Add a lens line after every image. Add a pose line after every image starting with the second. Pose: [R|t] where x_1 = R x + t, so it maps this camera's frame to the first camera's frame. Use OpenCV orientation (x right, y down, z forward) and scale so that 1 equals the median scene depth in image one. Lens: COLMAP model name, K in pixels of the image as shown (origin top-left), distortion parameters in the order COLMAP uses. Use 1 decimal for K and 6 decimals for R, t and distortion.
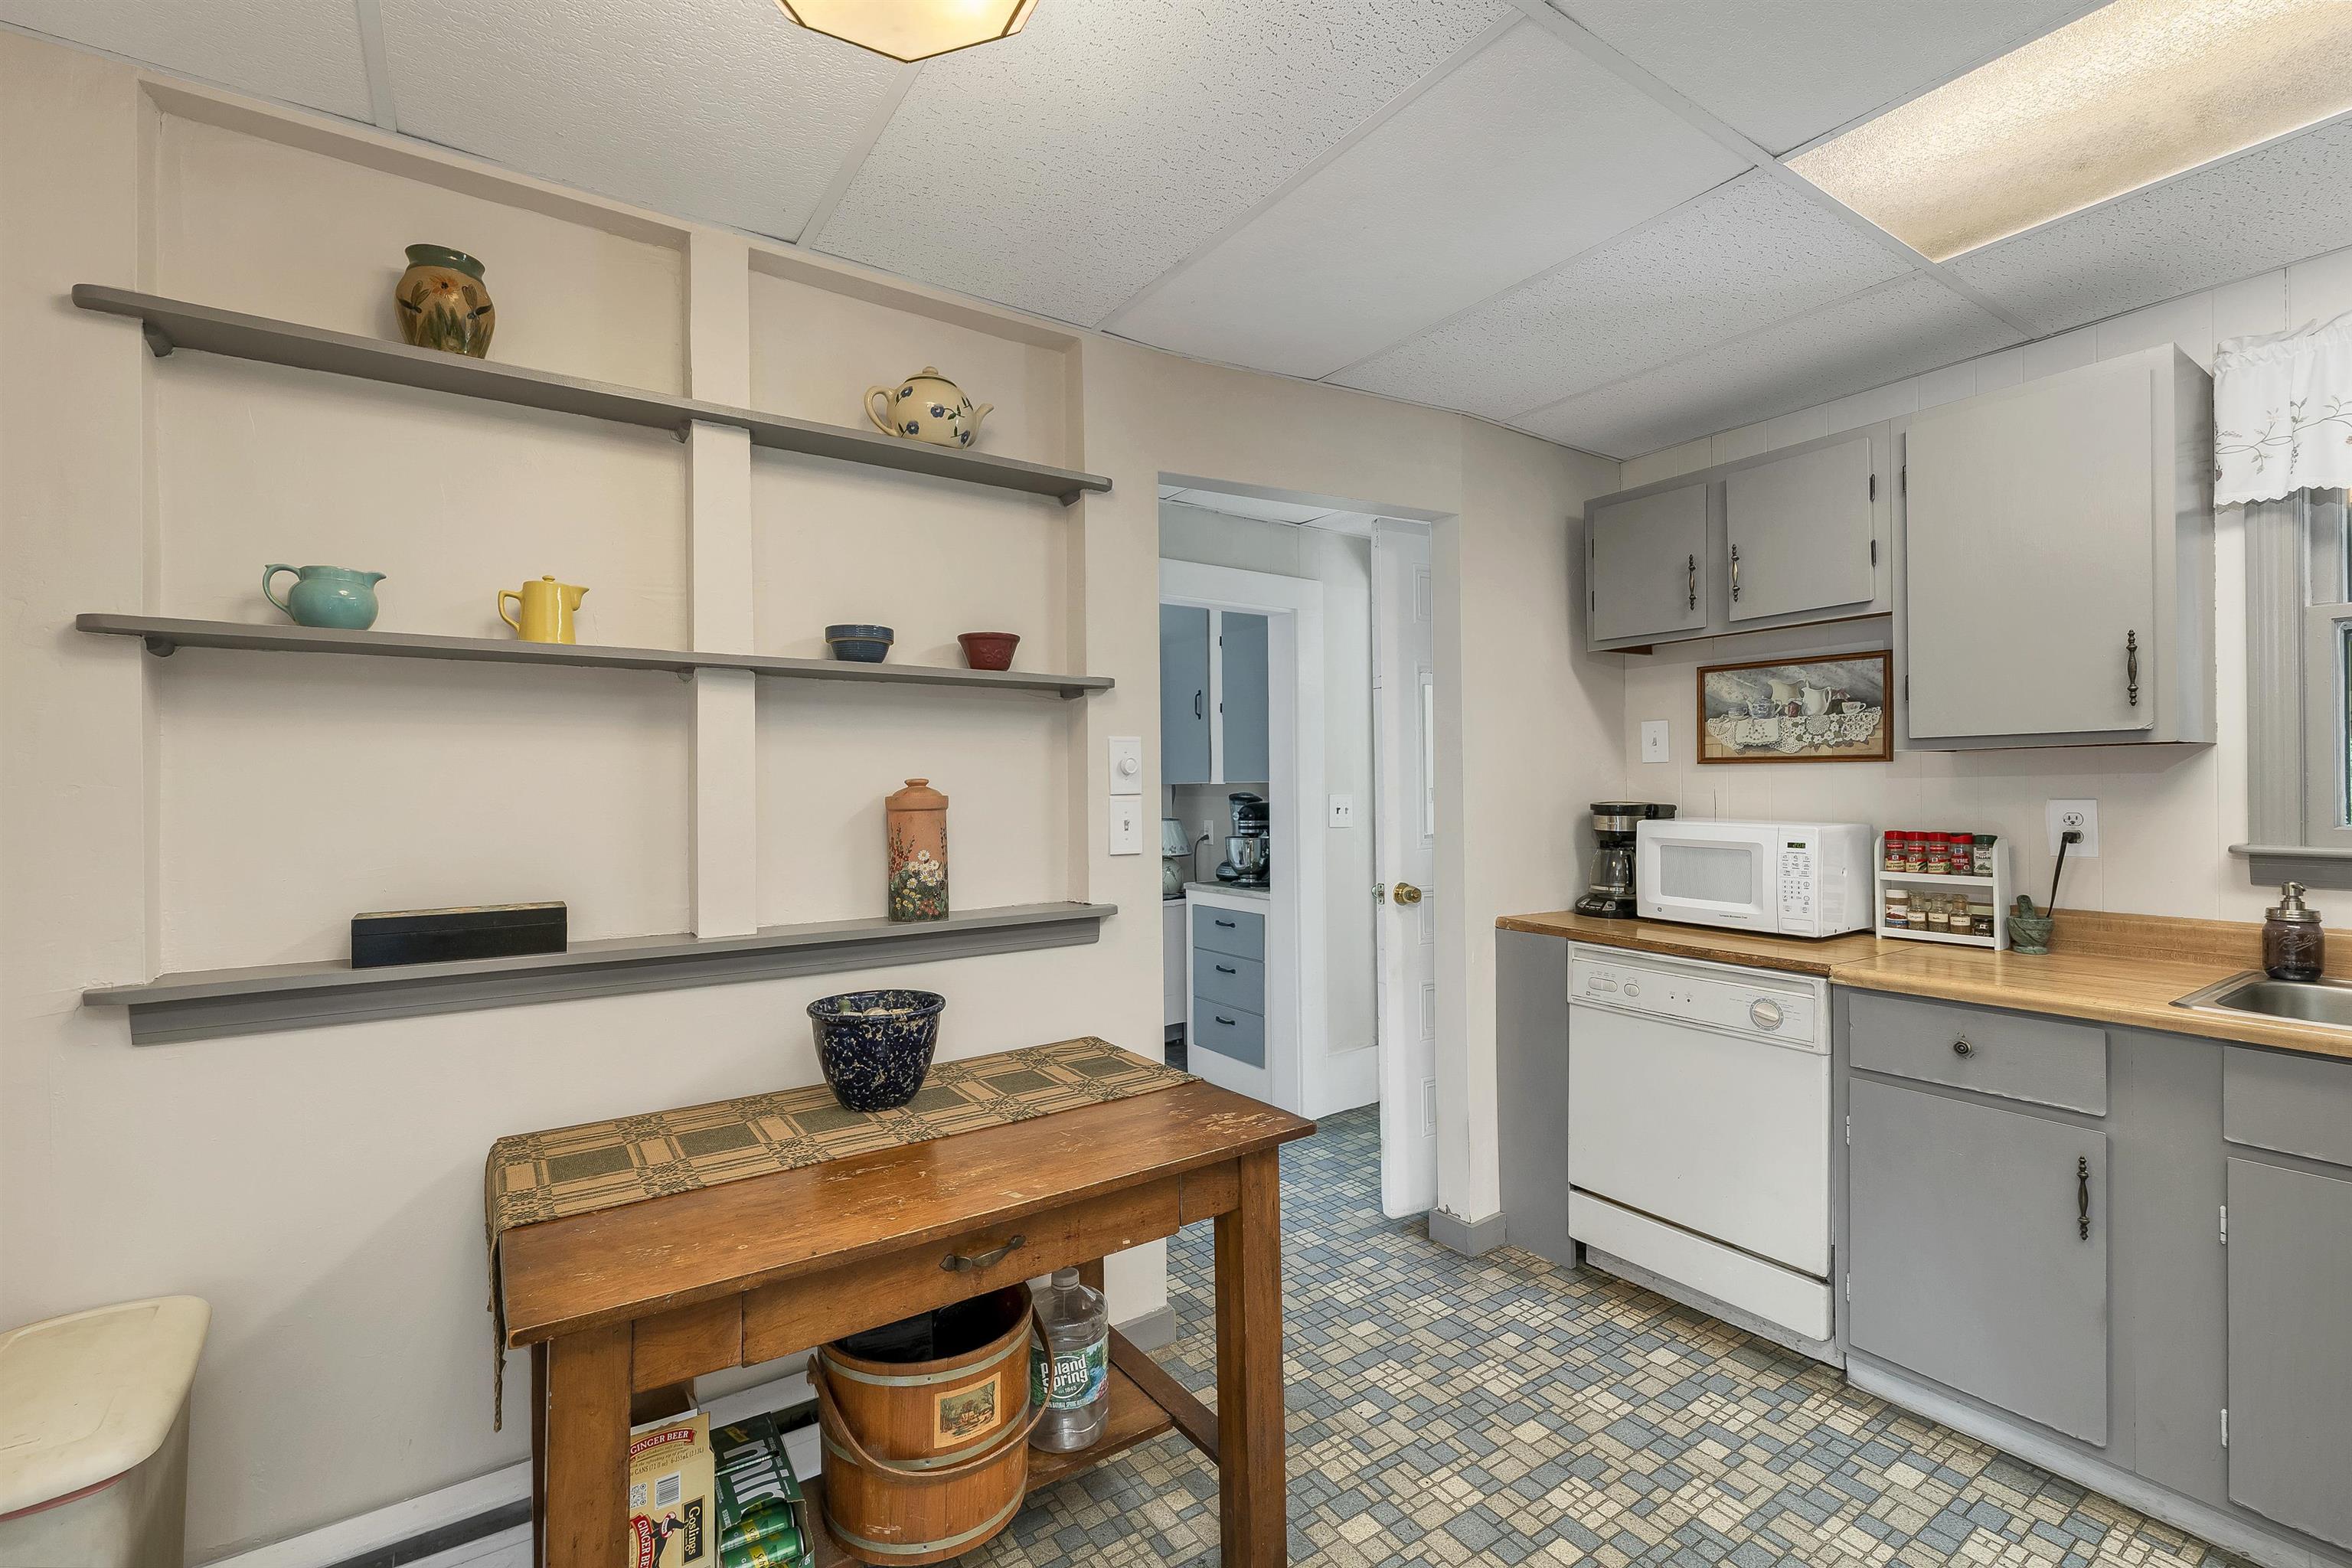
lens RADIAL K [[983.2, 0, 1156.5], [0, 983.2, 758.4], [0, 0, 1]] dist [0.000613, 0.000324]
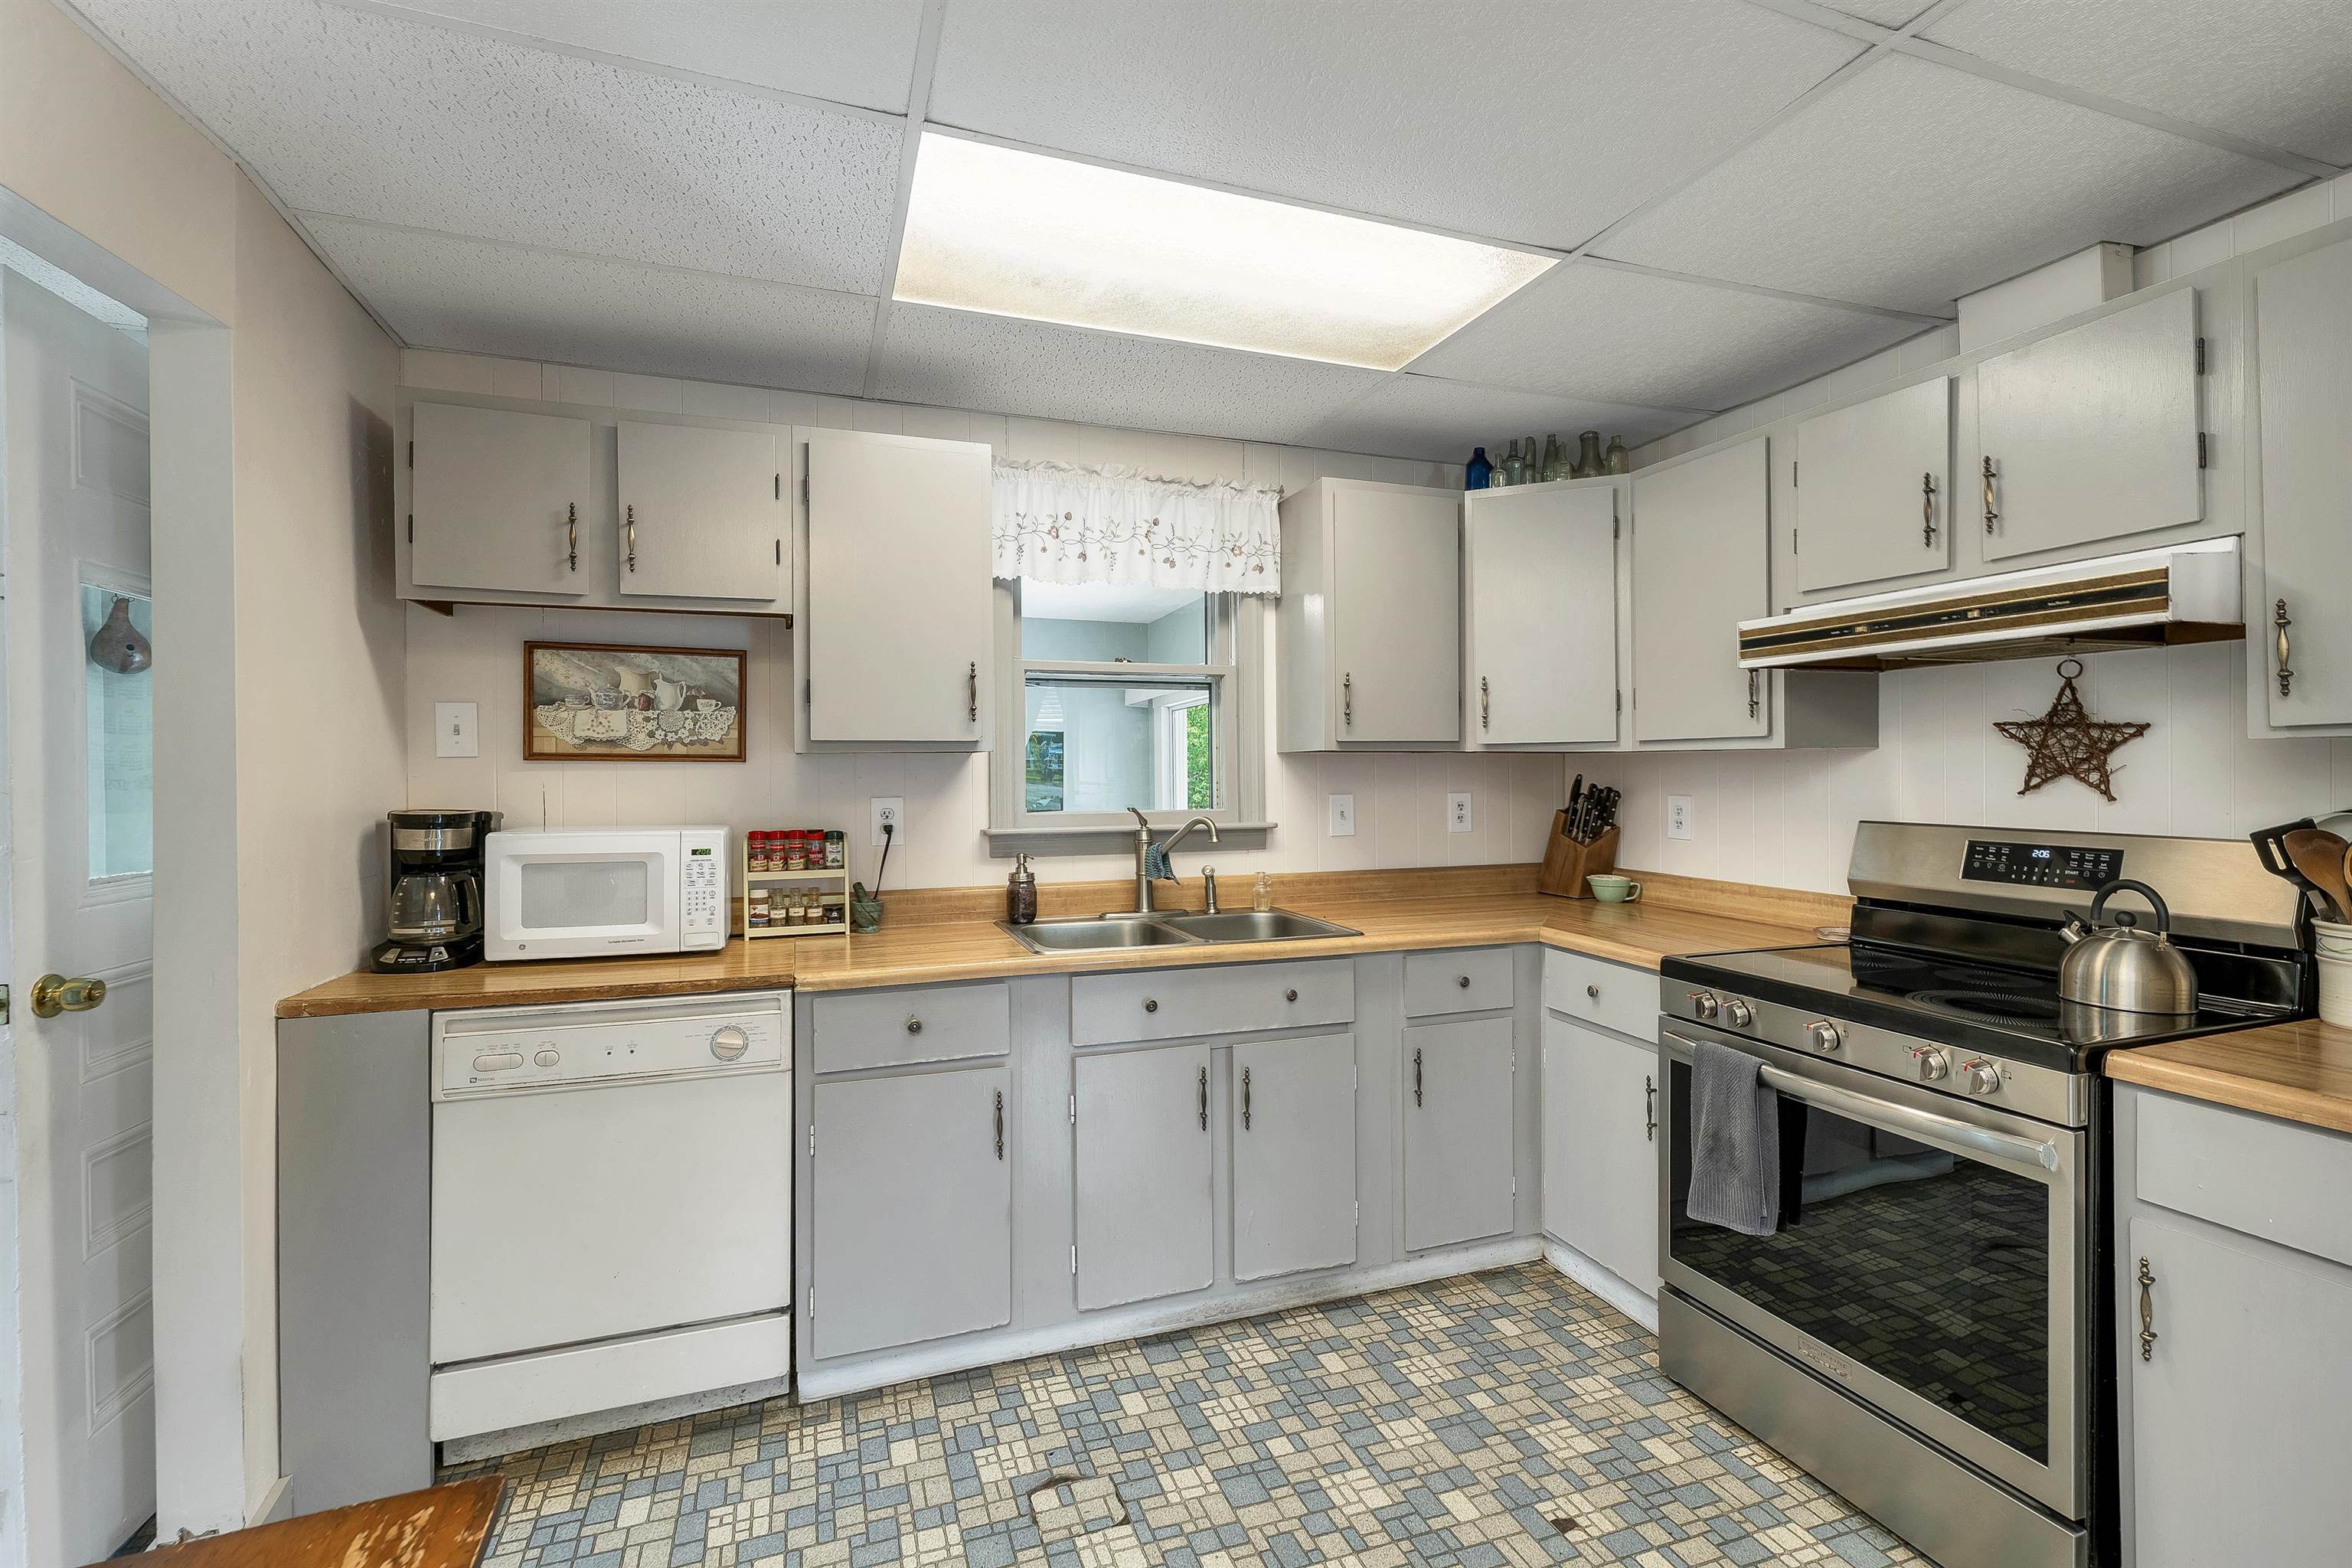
lens RADIAL K [[1023.0, 0, 1144.2], [0, 1023.0, 760.1], [0, 0, 1]] dist [0.000812, 0.000027]
pose [[0.240731, 0.020393, 0.970378, -0.176182], [-0.023299, 0.999613, -0.015228, 0.008017], [-0.970312, -0.018943, 0.241113, 0.374946]]
